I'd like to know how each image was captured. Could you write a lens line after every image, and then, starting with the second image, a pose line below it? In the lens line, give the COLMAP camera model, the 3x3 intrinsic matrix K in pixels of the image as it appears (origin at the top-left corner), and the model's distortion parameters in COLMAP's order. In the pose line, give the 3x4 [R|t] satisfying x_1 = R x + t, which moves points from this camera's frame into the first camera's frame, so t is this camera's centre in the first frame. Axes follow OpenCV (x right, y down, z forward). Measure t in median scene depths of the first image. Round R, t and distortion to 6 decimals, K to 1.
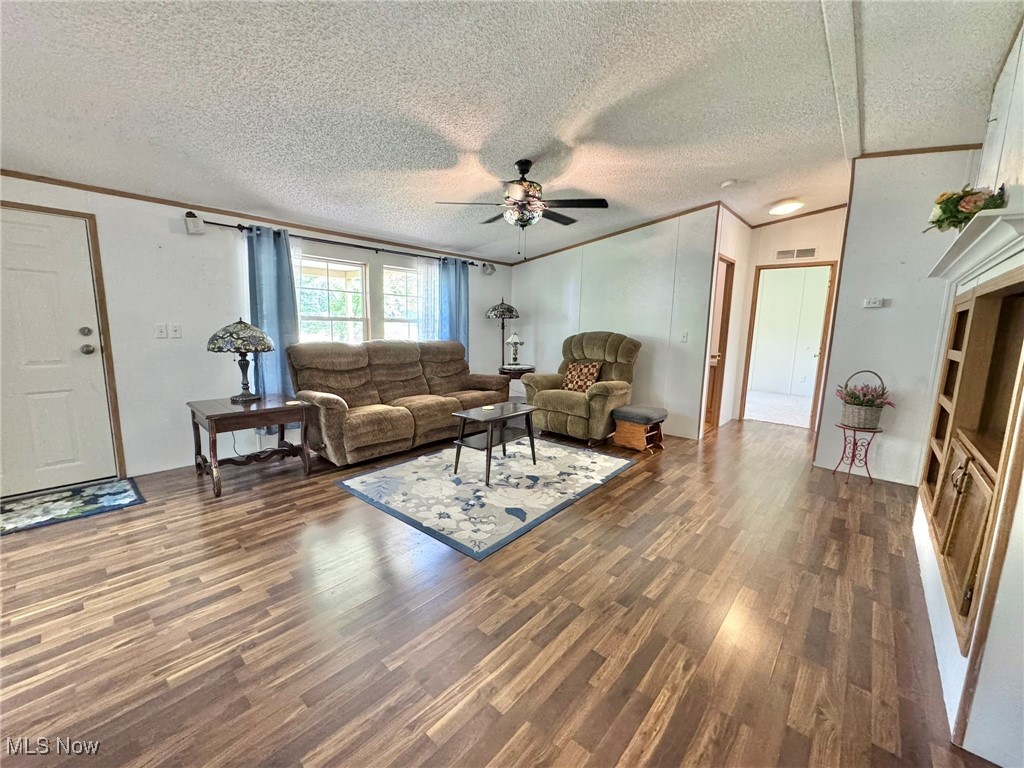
lens RADIAL K [[407.0, 0, 509.2], [0, 407.0, 381.0], [0, 0, 1]] dist [-0.005791, 0.000668]
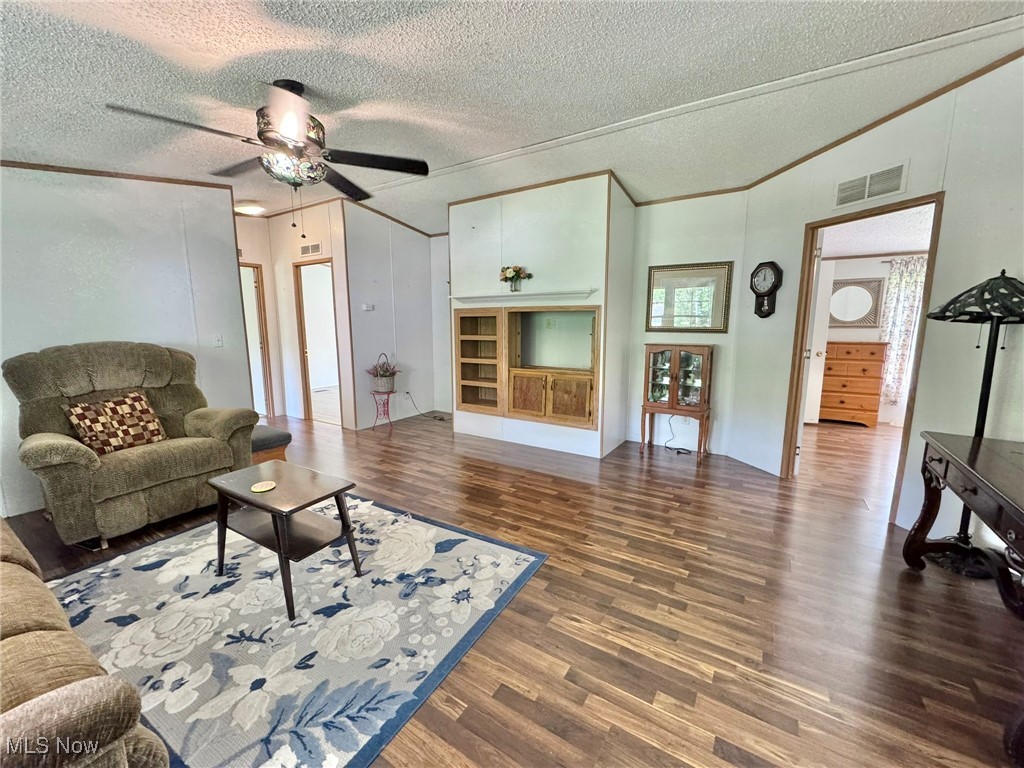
lens RADIAL K [[407.0, 0, 510.3], [0, 407.0, 384.5], [0, 0, 1]] dist [-0.005791, 0.000668]
pose [[-0.159058, -0.175887, 0.971475, -0.770156], [0.135474, 0.970806, 0.197946, -0.168710], [-0.977930, 0.163095, -0.130586, 0.878464]]
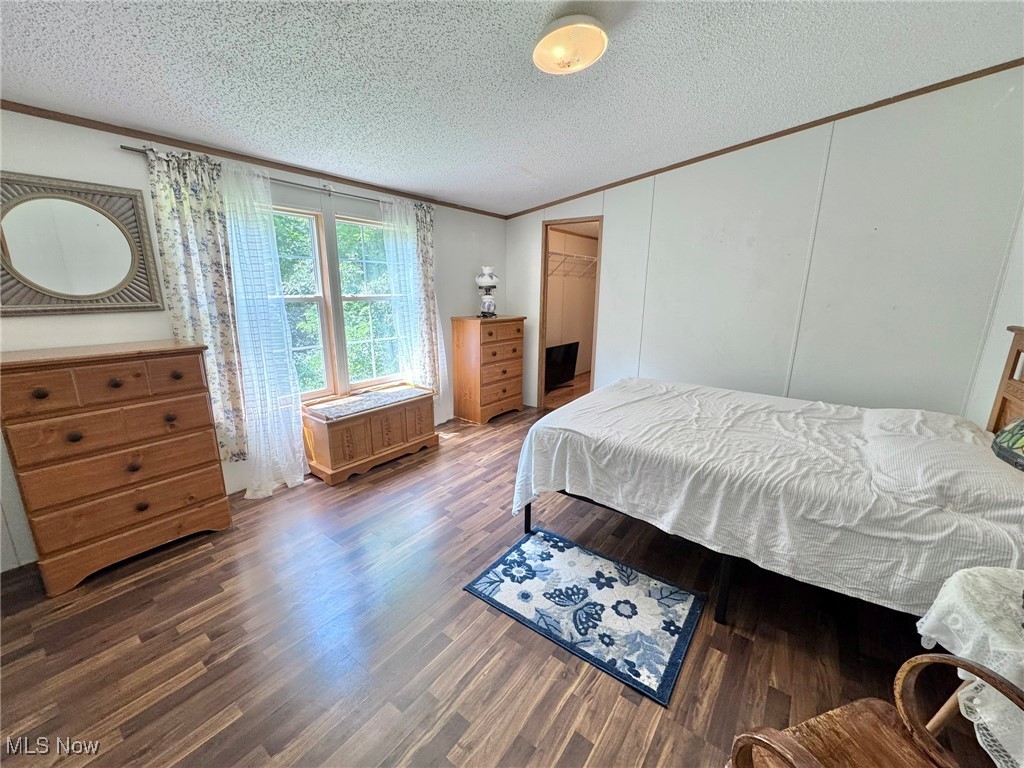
lens RADIAL K [[407.0, 0, 511.9], [0, 407.0, 381.3], [0, 0, 1]] dist [-0.005791, 0.000668]
pose [[-0.995292, -0.013516, -0.095974, -0.511533], [-0.047111, 0.932842, 0.357192, -0.127722], [0.084701, 0.360032, -0.929087, 0.591524]]
